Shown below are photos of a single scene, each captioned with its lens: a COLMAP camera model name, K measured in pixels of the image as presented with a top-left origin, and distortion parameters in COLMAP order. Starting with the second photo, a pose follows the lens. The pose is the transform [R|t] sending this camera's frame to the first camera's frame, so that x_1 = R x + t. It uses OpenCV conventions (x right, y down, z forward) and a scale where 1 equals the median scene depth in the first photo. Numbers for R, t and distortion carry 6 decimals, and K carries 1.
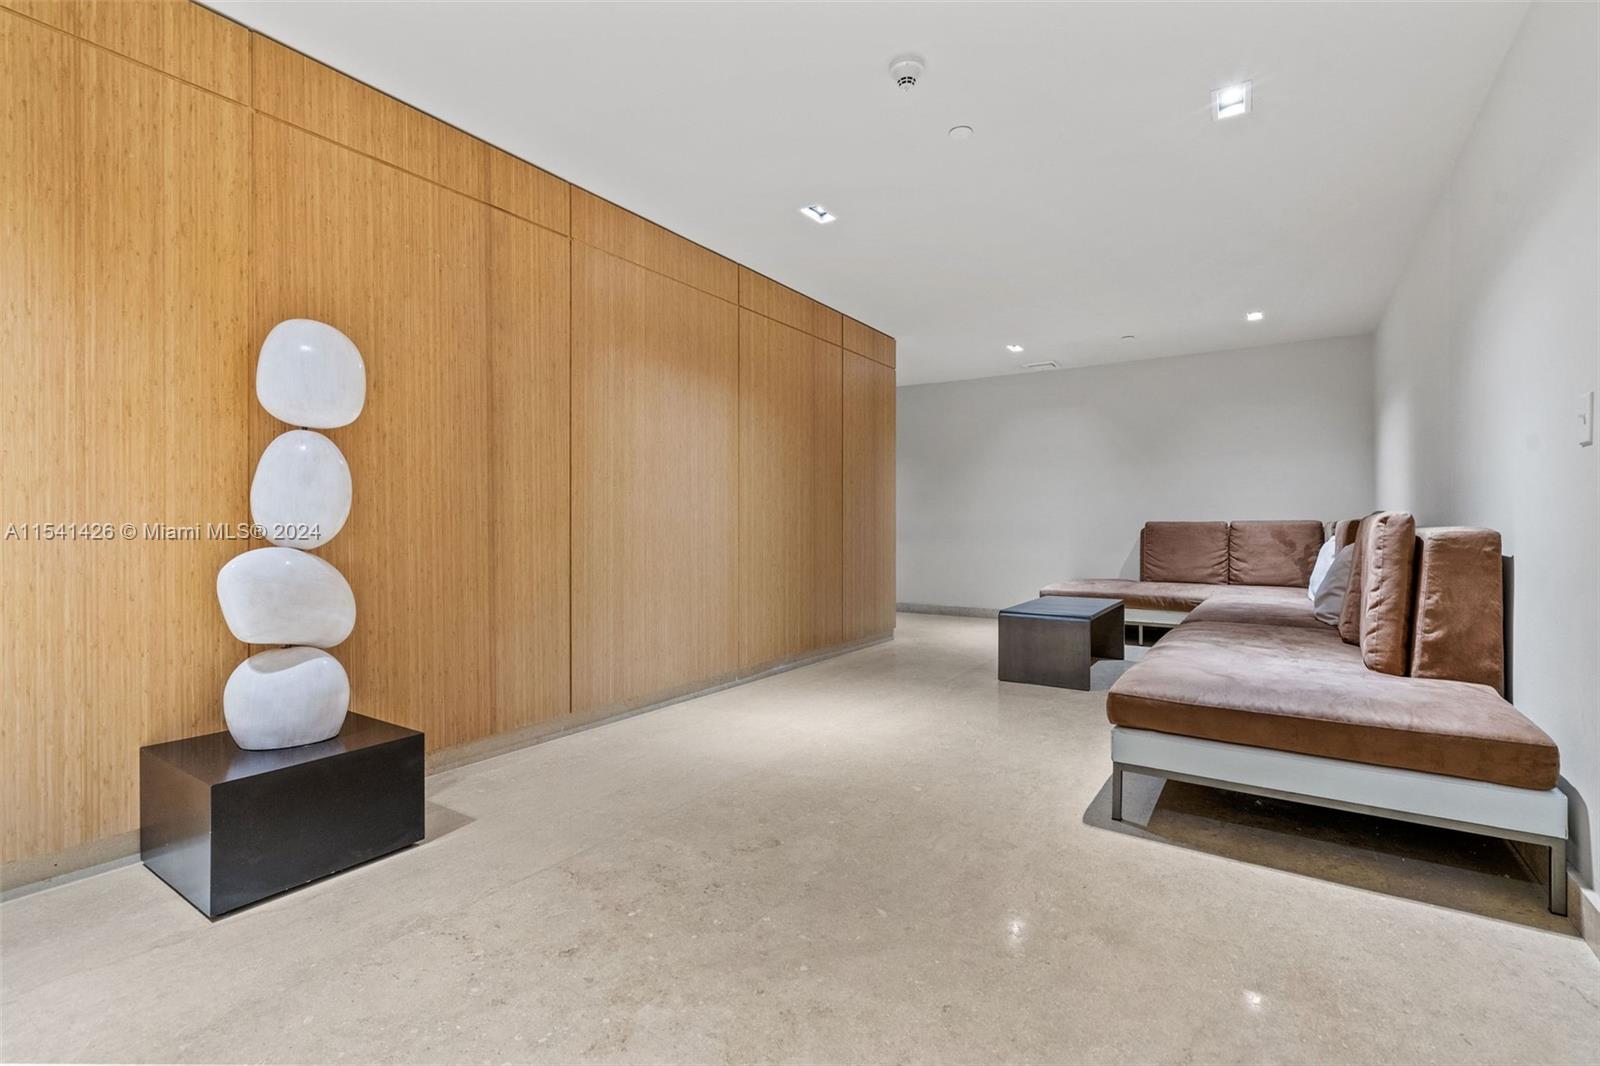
lens RADIAL K [[731.8, 0, 799.2], [0, 731.8, 523.6], [0, 0, 1]] dist [-0.002394, 0.000079]
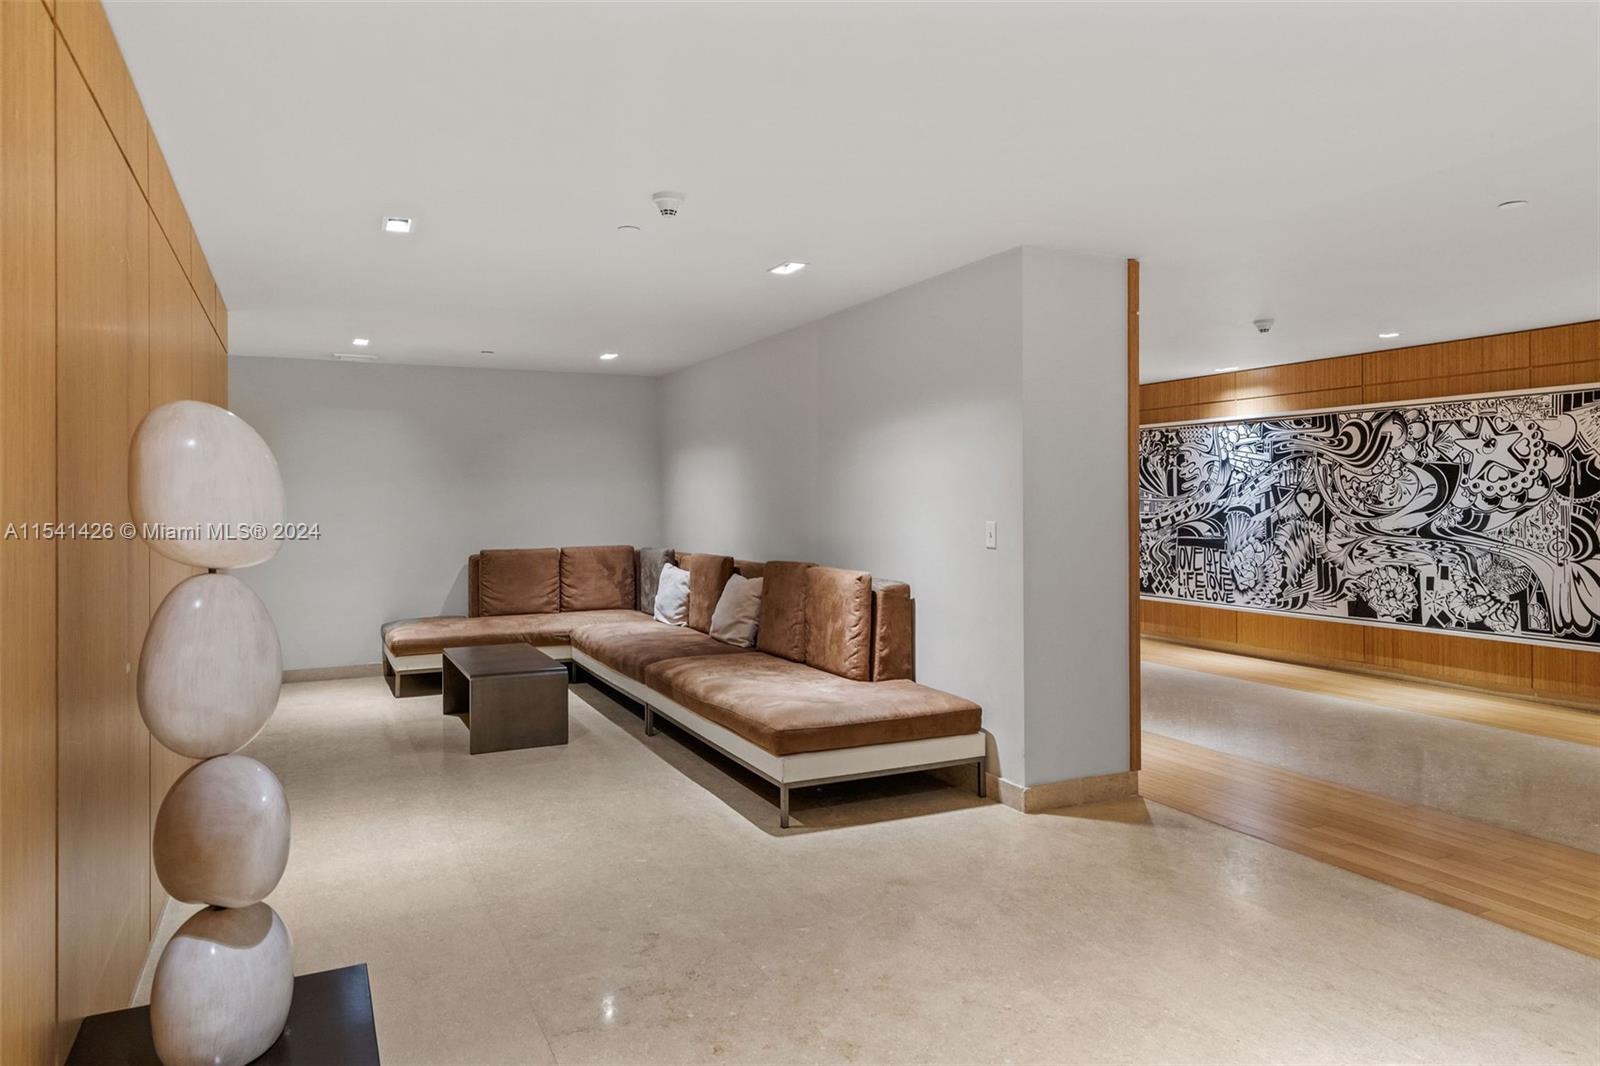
lens RADIAL K [[1002.4, 0, 800.1], [0, 1002.4, 499.3], [0, 0, 1]] dist [0.002654, 0.000738]
pose [[0.505588, -0.002708, 0.862771, -1.068749], [0.002896, 0.999995, 0.001442, -0.177628], [-0.862770, 0.001770, 0.505593, 0.073740]]
